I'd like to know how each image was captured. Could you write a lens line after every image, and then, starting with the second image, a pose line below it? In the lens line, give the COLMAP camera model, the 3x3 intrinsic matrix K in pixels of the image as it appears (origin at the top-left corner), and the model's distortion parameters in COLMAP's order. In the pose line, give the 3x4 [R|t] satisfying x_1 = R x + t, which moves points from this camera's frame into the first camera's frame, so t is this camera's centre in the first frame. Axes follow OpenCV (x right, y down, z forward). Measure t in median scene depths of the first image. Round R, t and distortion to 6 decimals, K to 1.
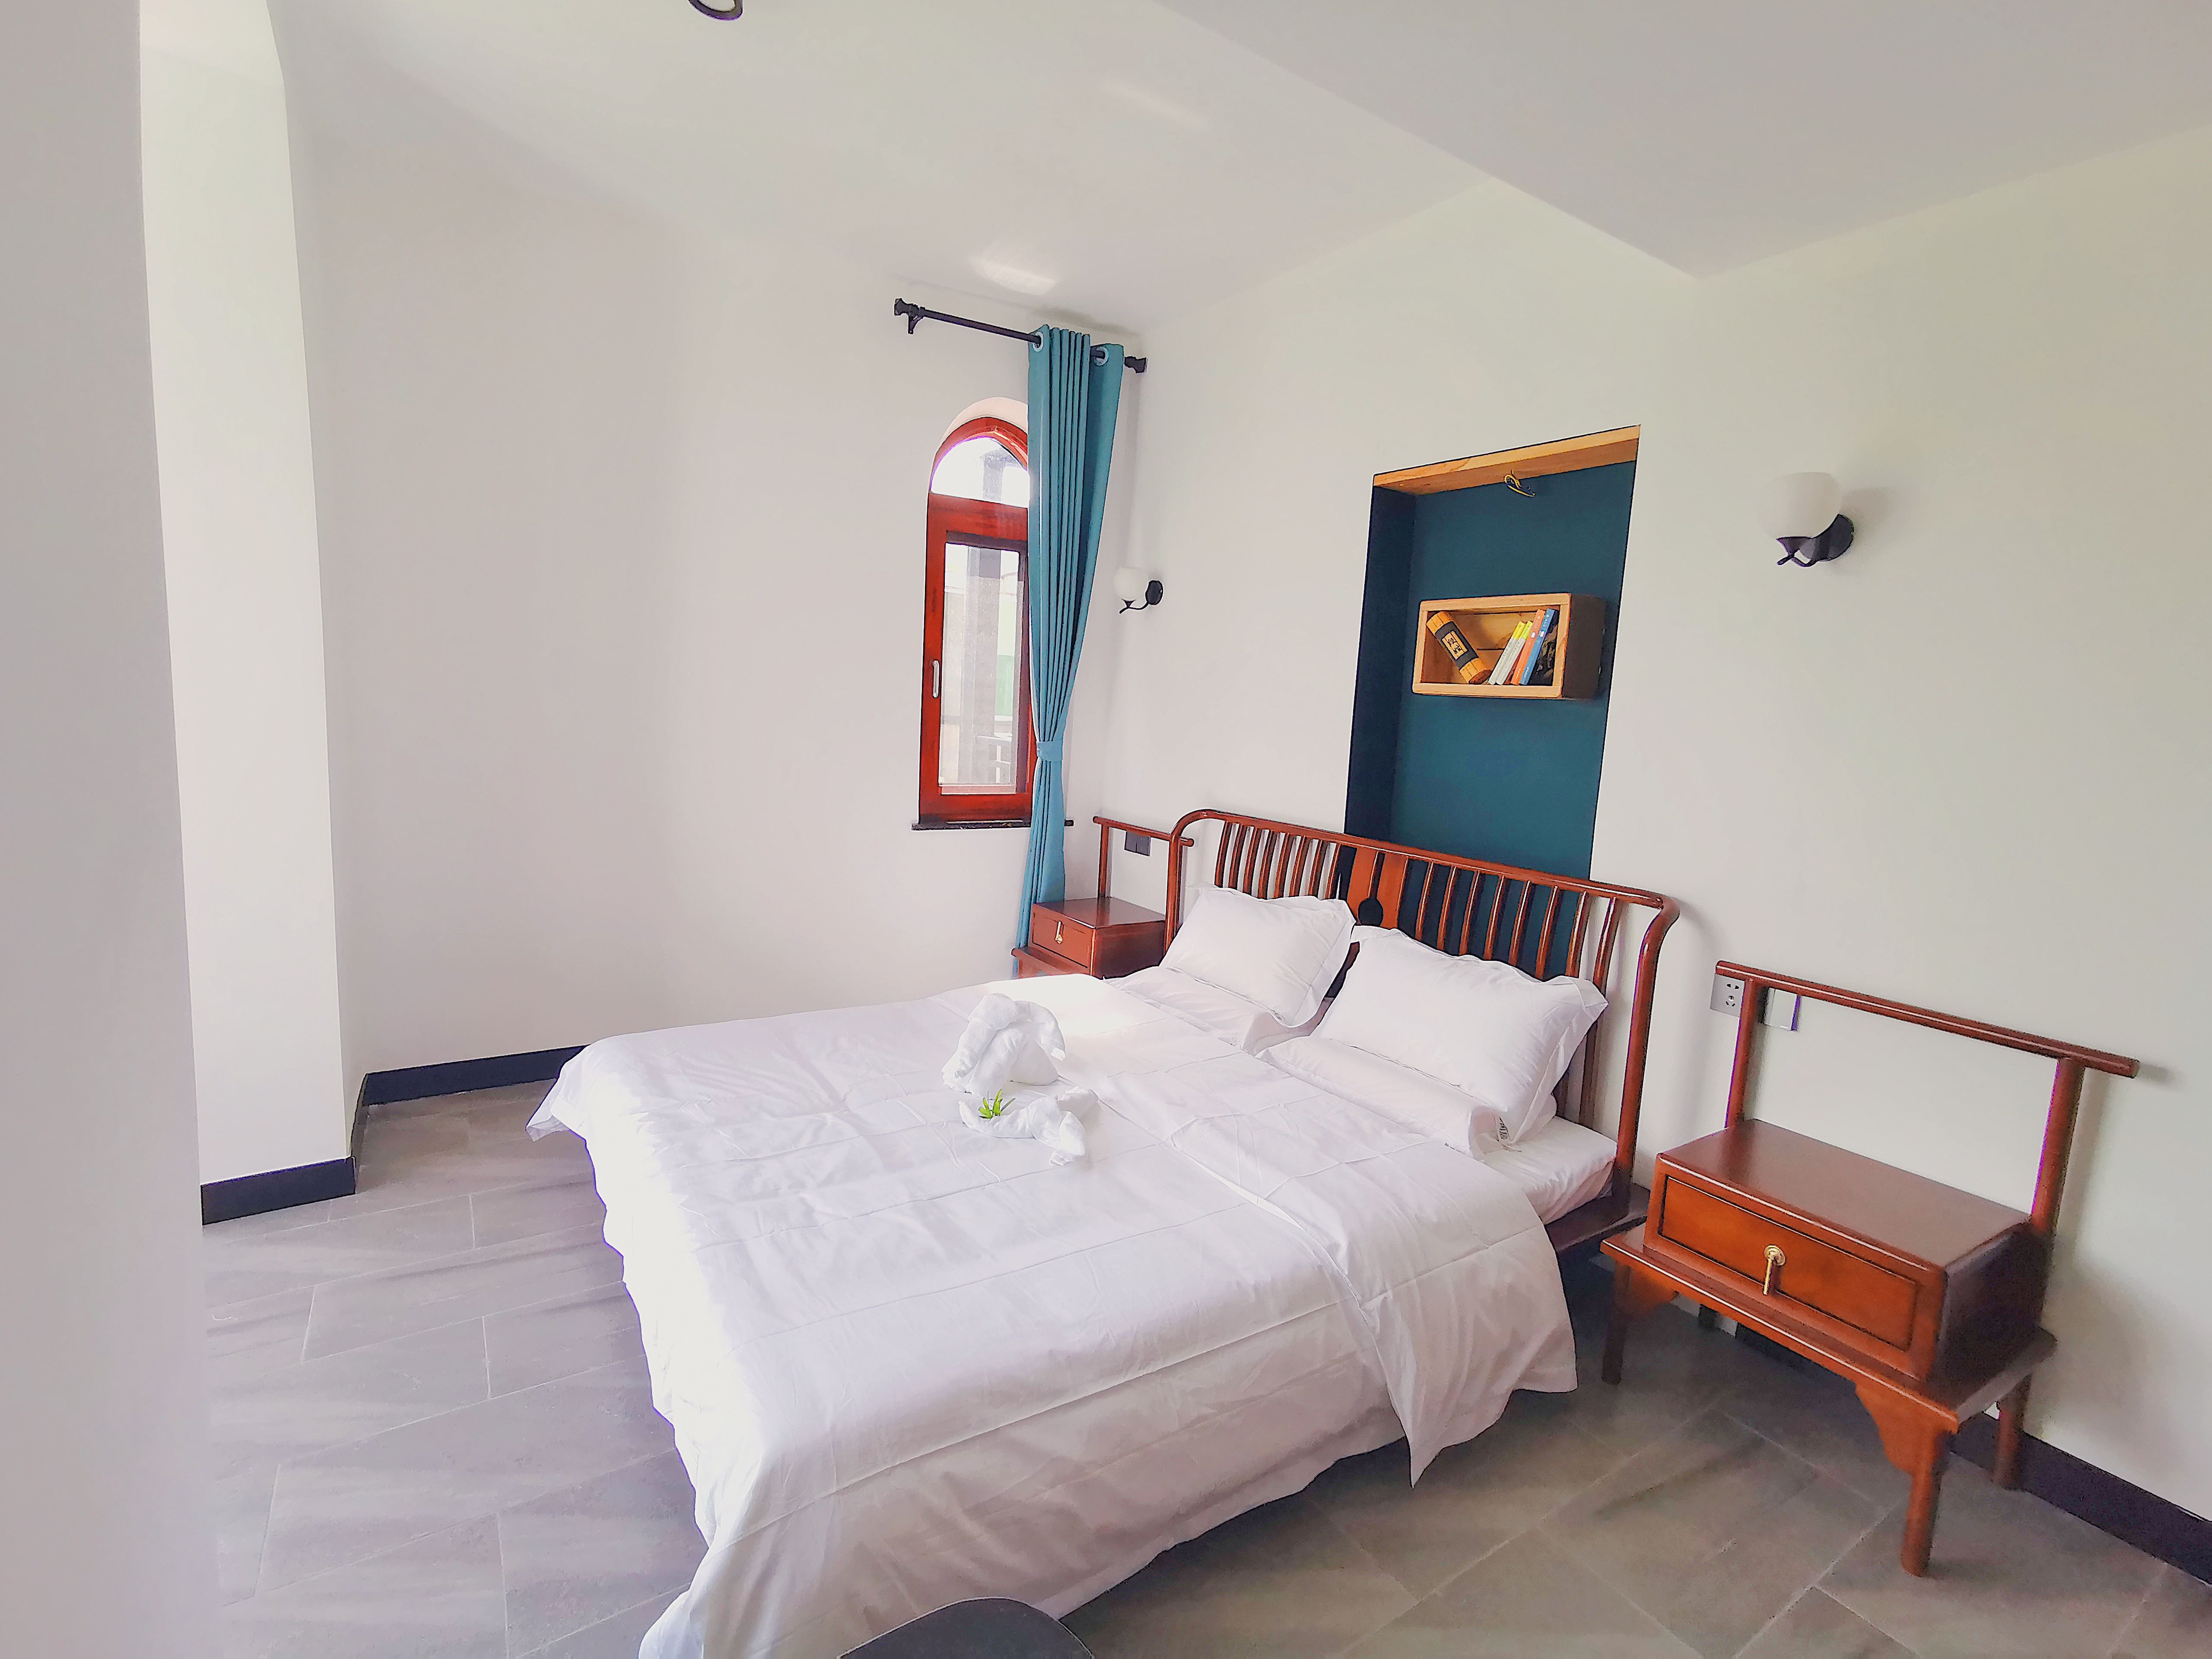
lens RADIAL K [[1048.3, 0, 1134.2], [0, 1048.3, 830.8], [0, 0, 1]] dist [0.021693, 0.000075]
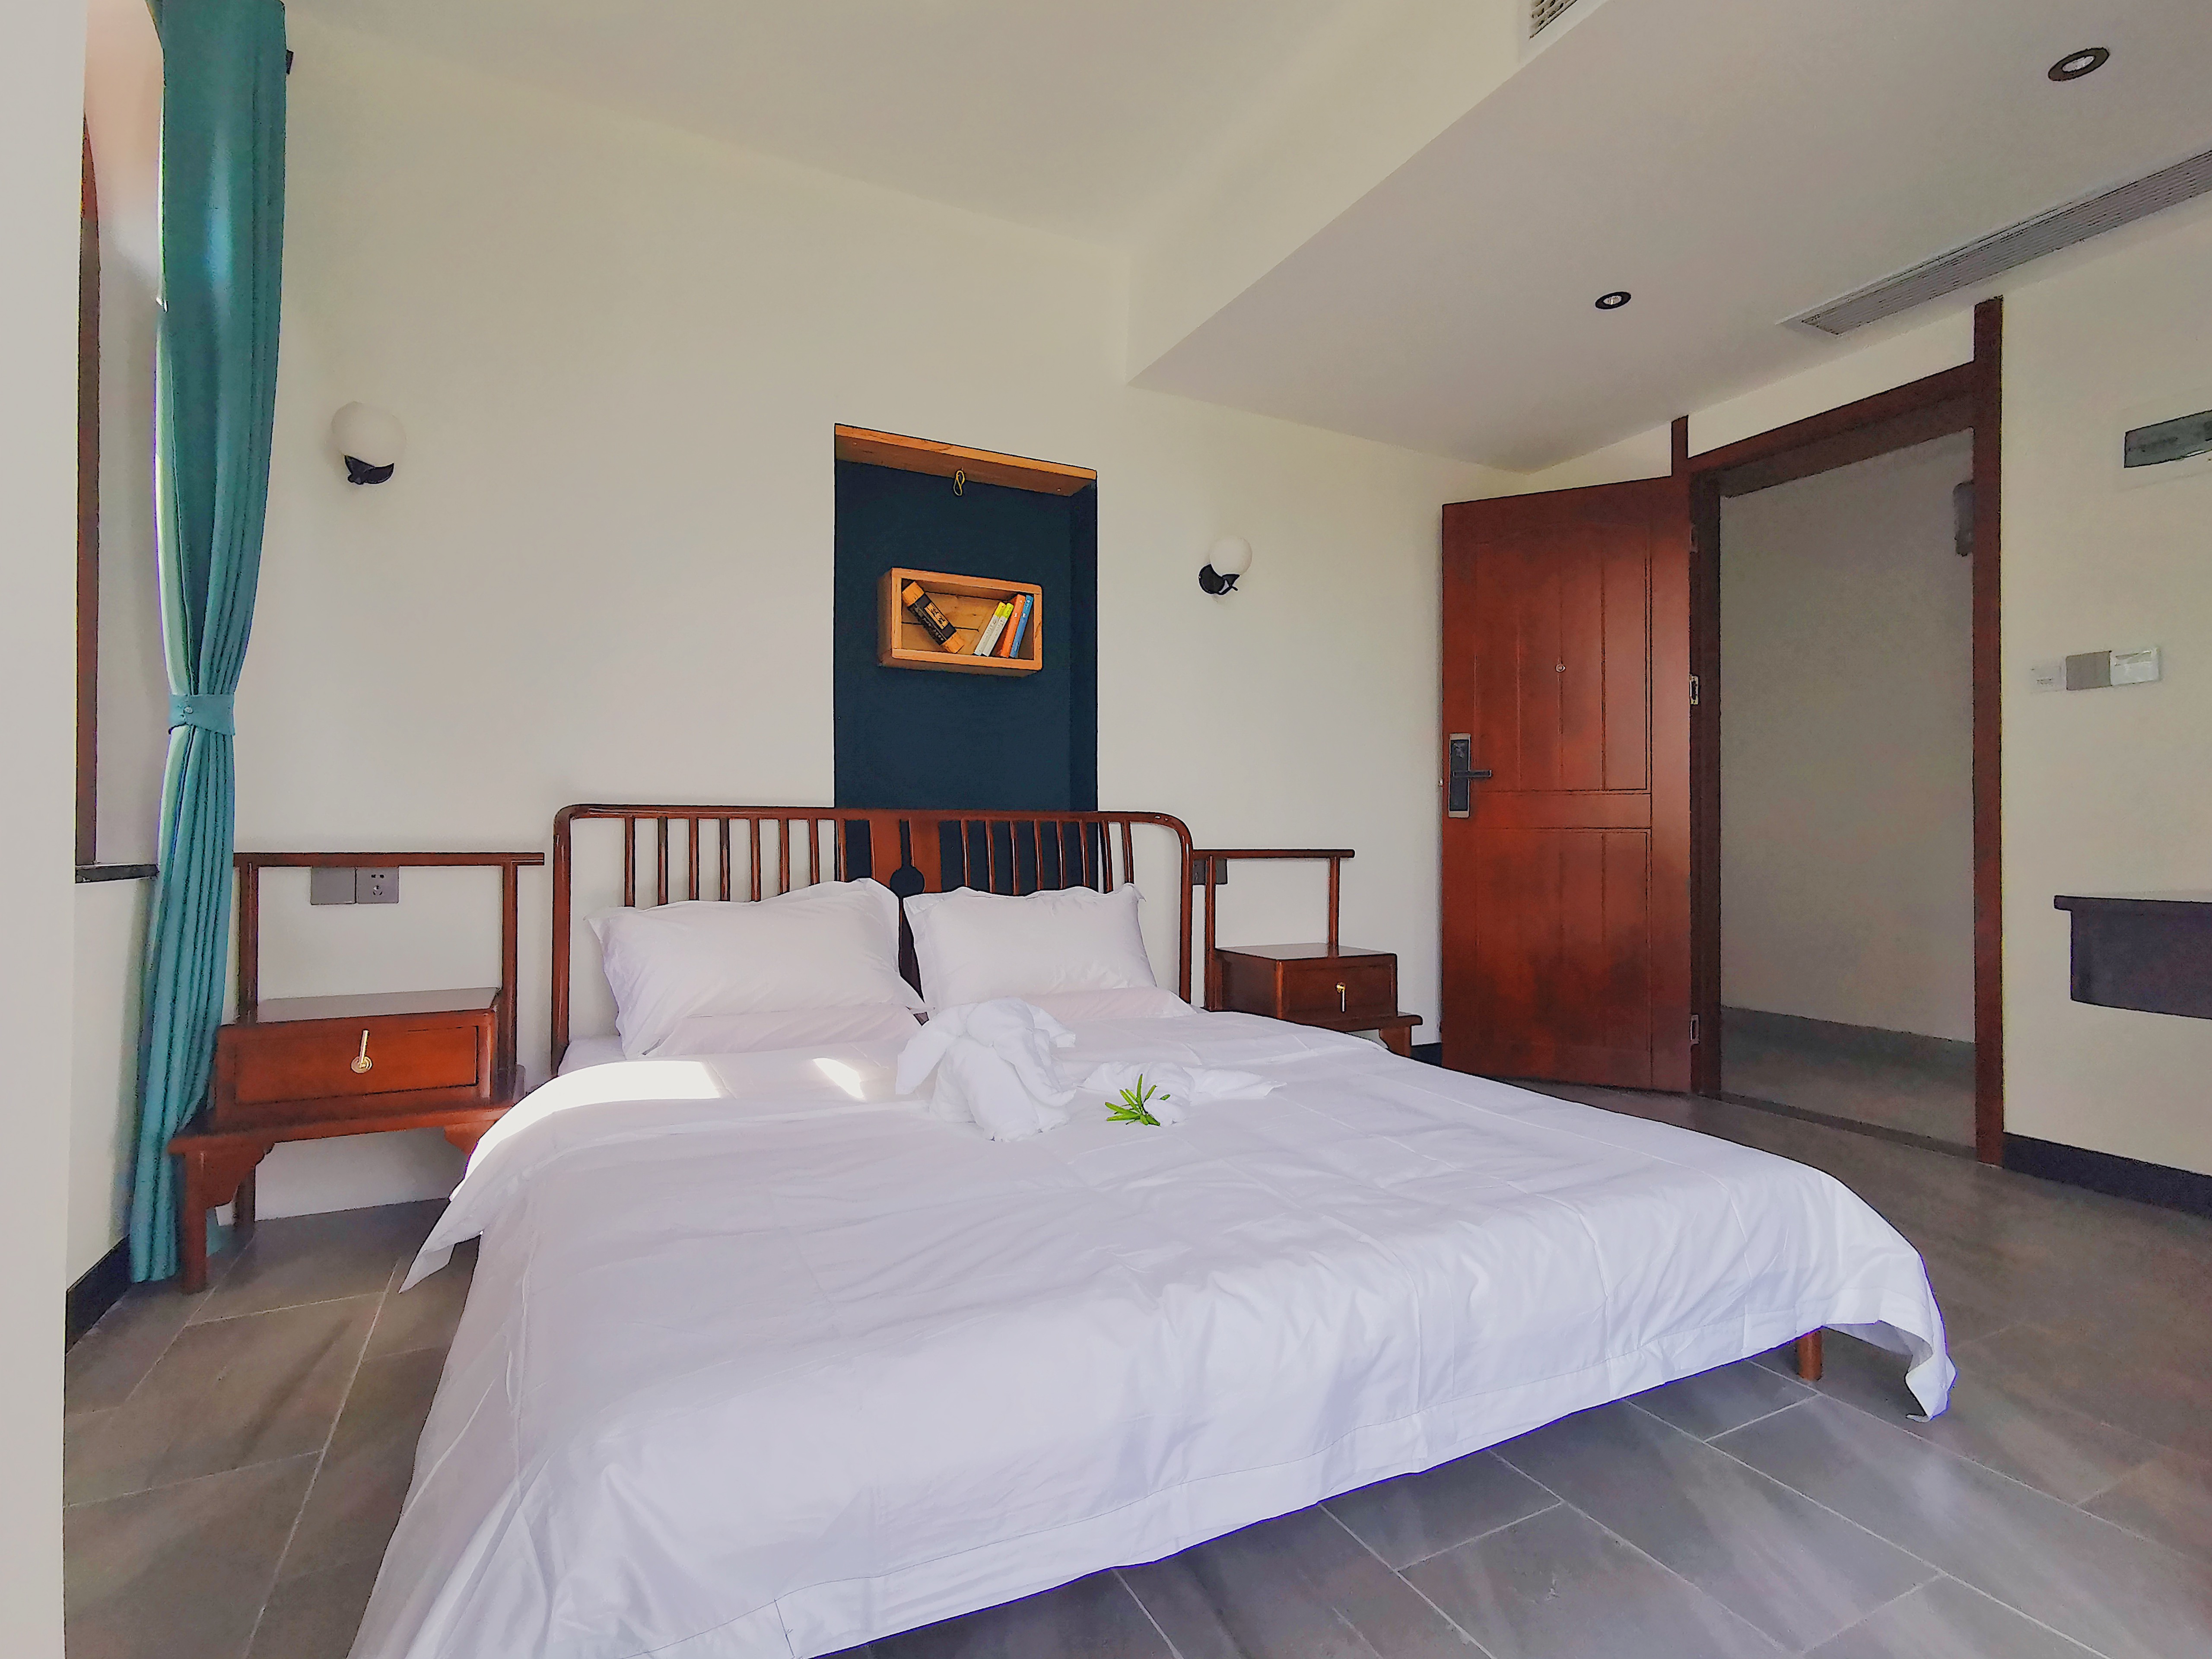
lens RADIAL K [[1048.3, 0, 1134.2], [0, 1048.3, 830.8], [0, 0, 1]] dist [0.021693, 0.000075]
pose [[0.098412, -0.046571, 0.994055, -0.712050], [0.134995, 0.990296, 0.033030, 0.028092], [-0.985947, 0.130942, 0.103743, 0.704264]]
